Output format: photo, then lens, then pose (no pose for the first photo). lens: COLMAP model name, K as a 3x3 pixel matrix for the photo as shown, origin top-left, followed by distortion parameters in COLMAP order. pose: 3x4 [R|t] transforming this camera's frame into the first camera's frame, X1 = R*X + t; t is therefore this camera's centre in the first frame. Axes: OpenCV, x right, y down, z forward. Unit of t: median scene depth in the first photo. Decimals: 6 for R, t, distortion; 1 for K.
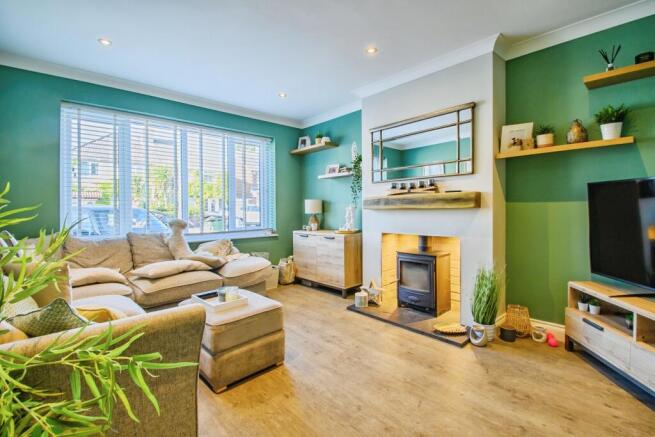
lens RADIAL K [[298.7, 0, 337.6], [0, 298.7, 208.2], [0, 0, 1]] dist [0.007286, -0.000243]
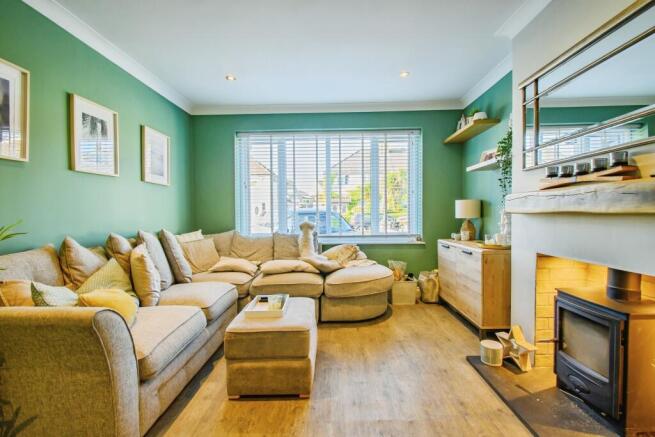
lens RADIAL K [[298.7, 0, 329.0], [0, 298.7, 218.1], [0, 0, 1]] dist [0.007286, -0.000243]
pose [[0.706372, 0.015091, -0.707680, 0.278383], [0.004064, 0.999670, 0.025373, -0.004795], [0.707829, -0.020799, 0.706077, 0.284845]]
